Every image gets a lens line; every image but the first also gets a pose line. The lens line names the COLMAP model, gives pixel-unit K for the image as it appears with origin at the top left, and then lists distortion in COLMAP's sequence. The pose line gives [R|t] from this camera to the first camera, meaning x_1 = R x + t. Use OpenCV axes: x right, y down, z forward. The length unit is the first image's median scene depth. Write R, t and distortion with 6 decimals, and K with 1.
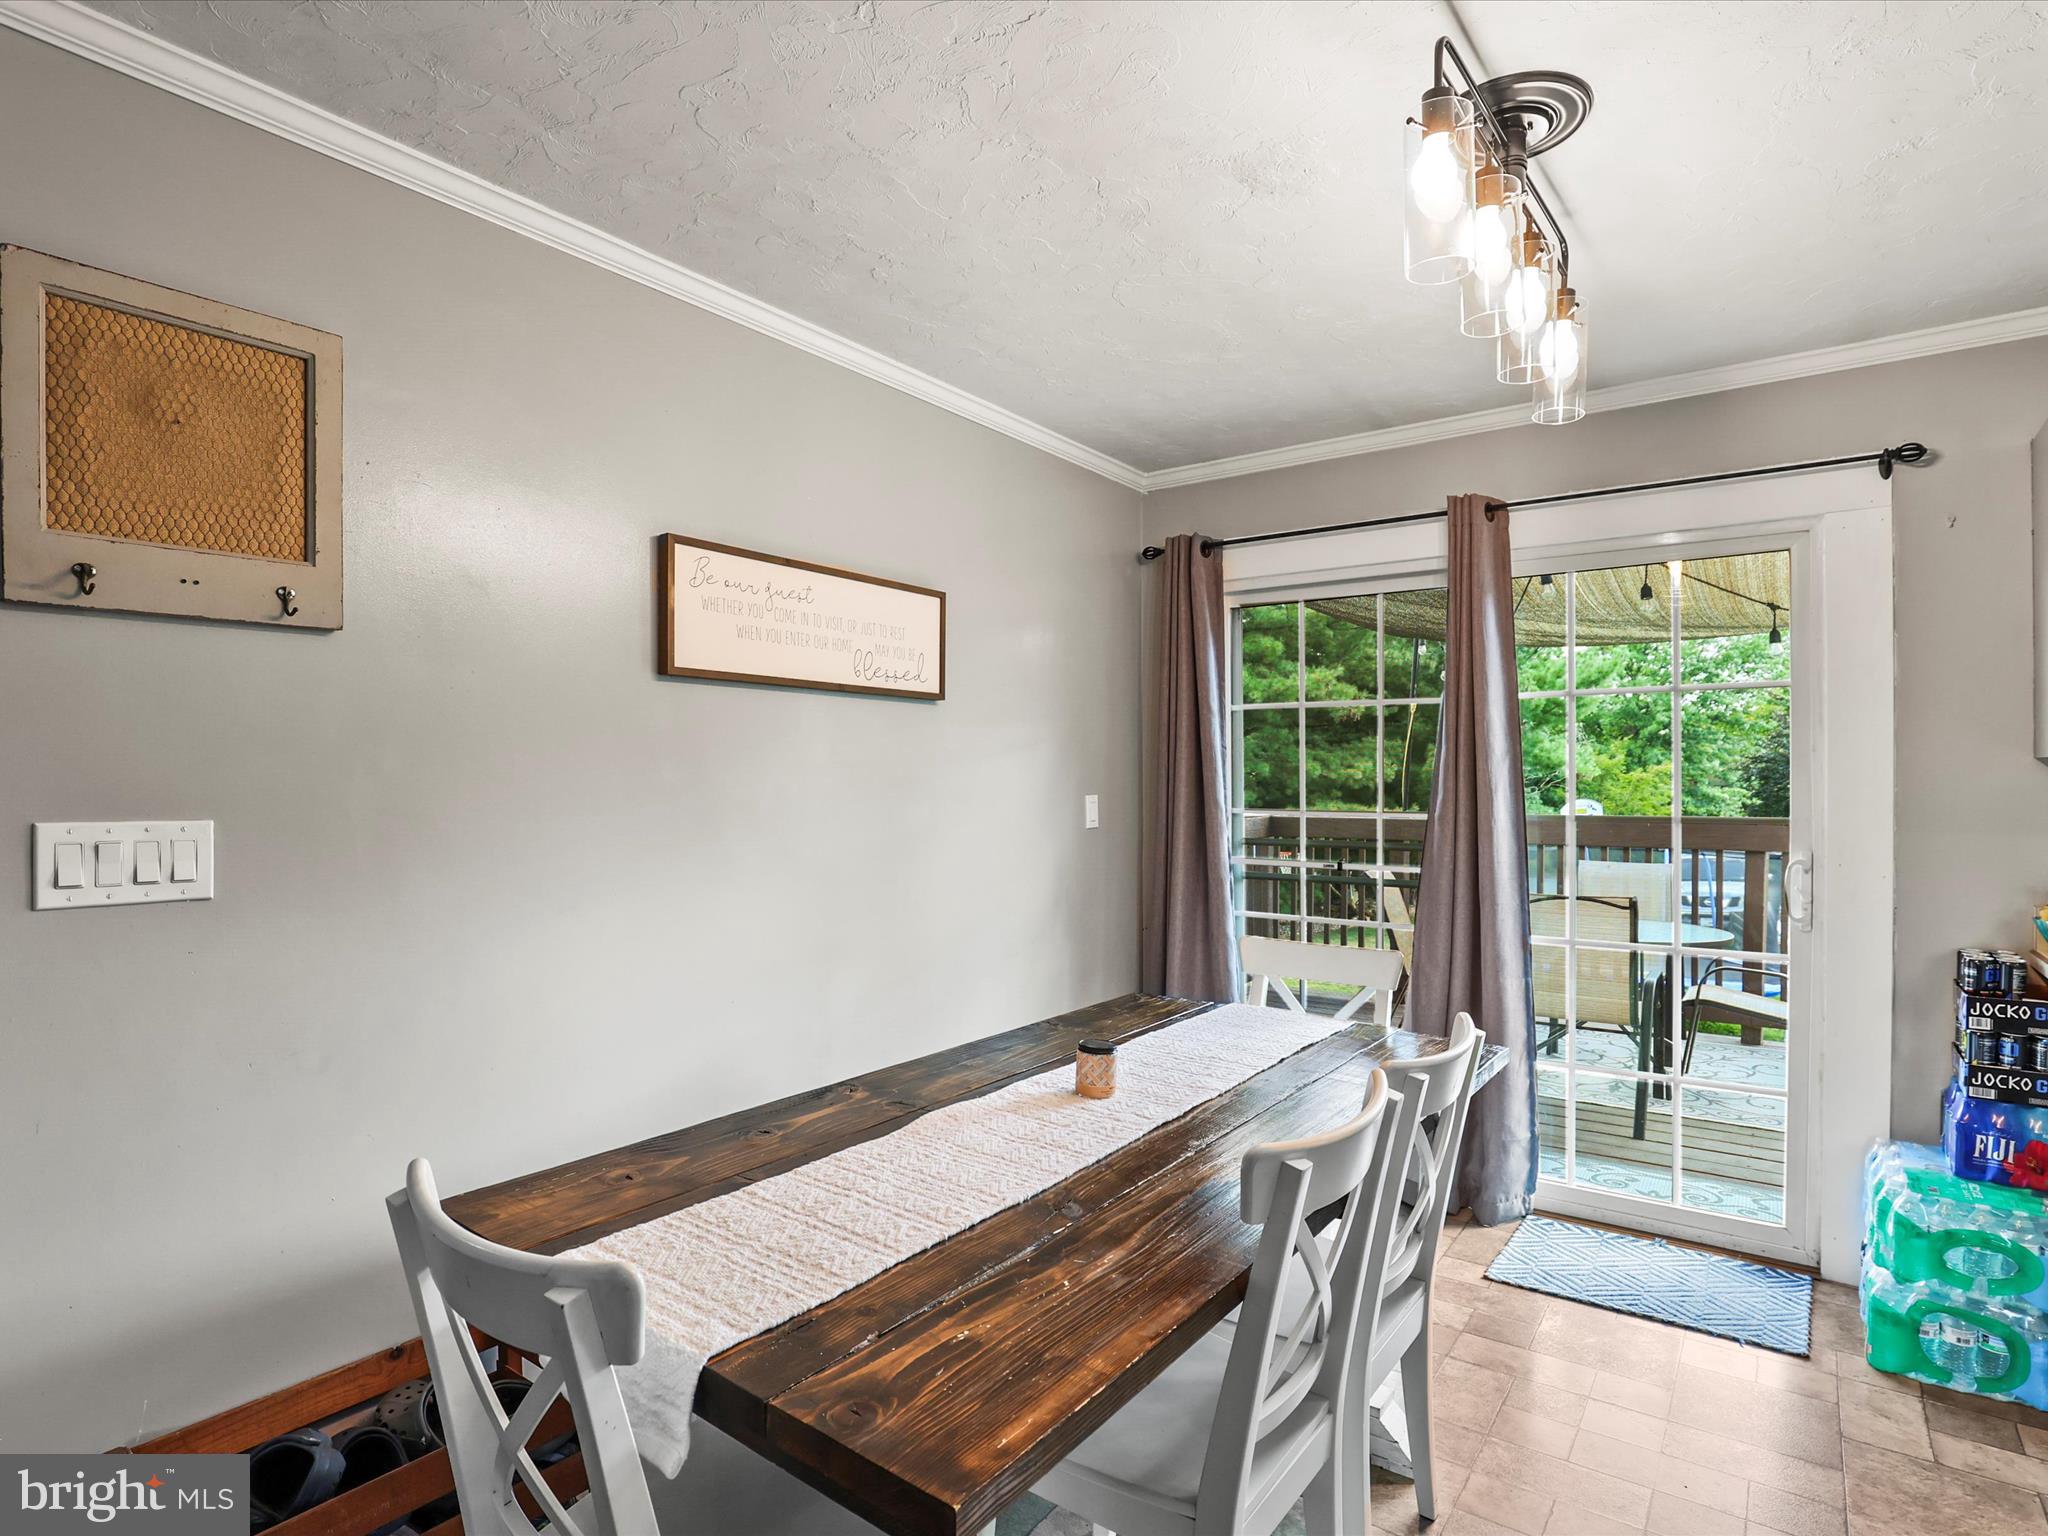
lens RADIAL K [[1068.3, 0, 1017.3], [0, 1068.3, 776.1], [0, 0, 1]] dist [-0.031113, 0.001447]
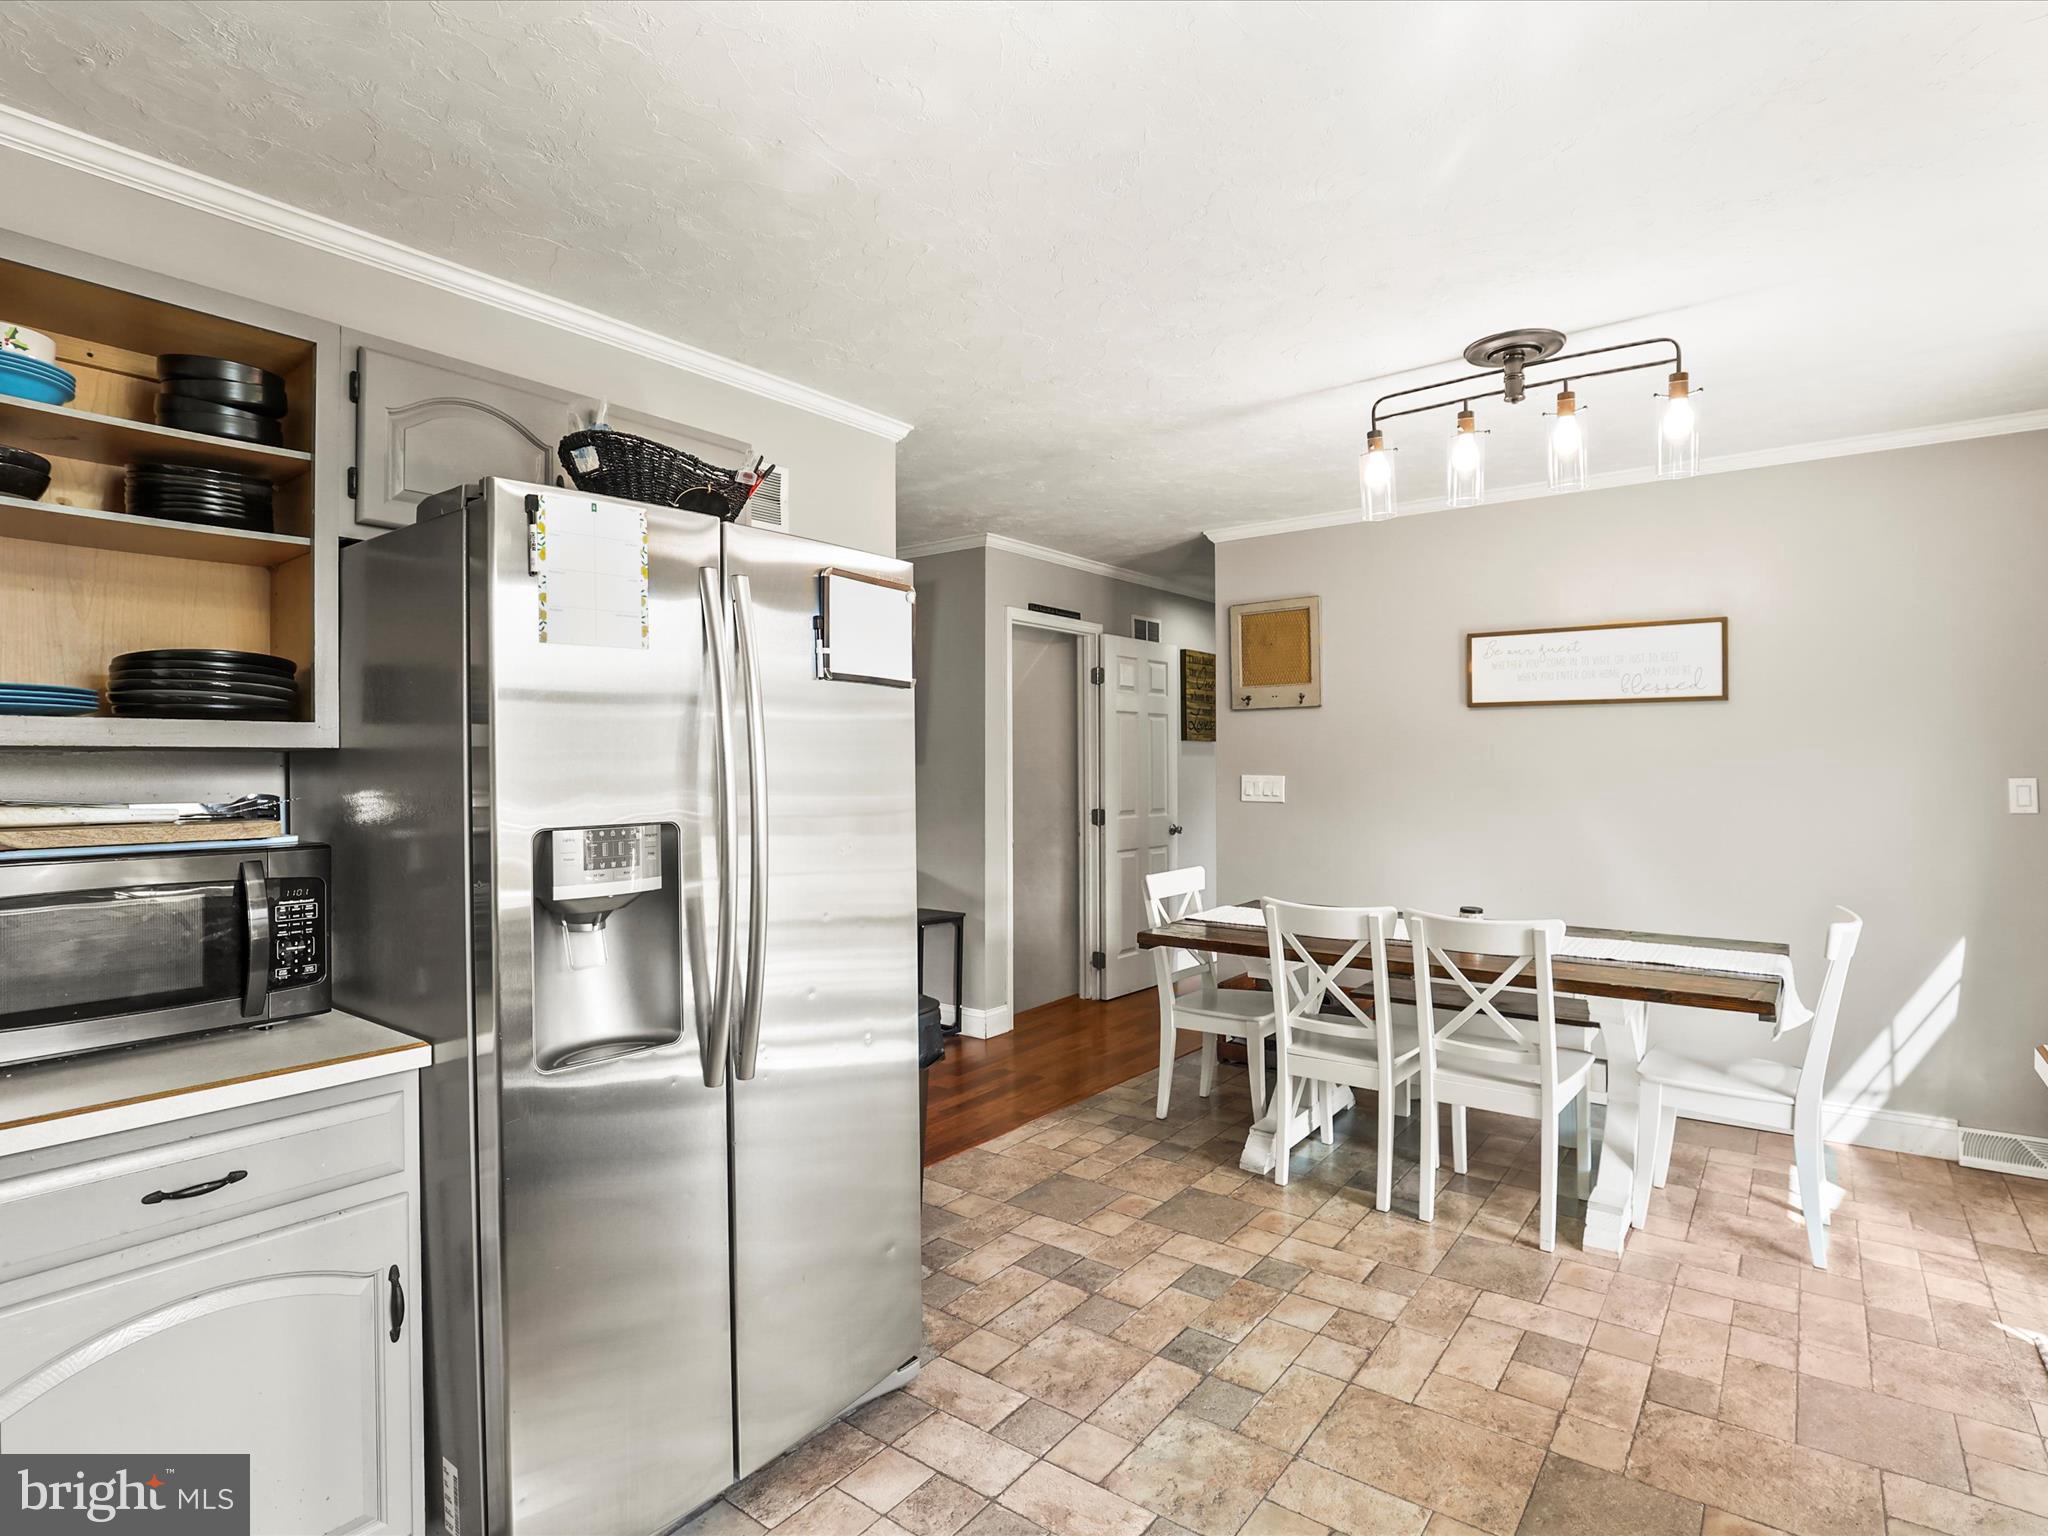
lens RADIAL K [[1068.3, 0, 1017.3], [0, 1068.3, 776.1], [0, 0, 1]] dist [-0.031113, 0.001447]
pose [[-0.016489, 0.022101, -0.999620, 1.549617], [0.010829, 0.999701, 0.021924, -0.021412], [0.999805, -0.010464, -0.016723, 0.205324]]
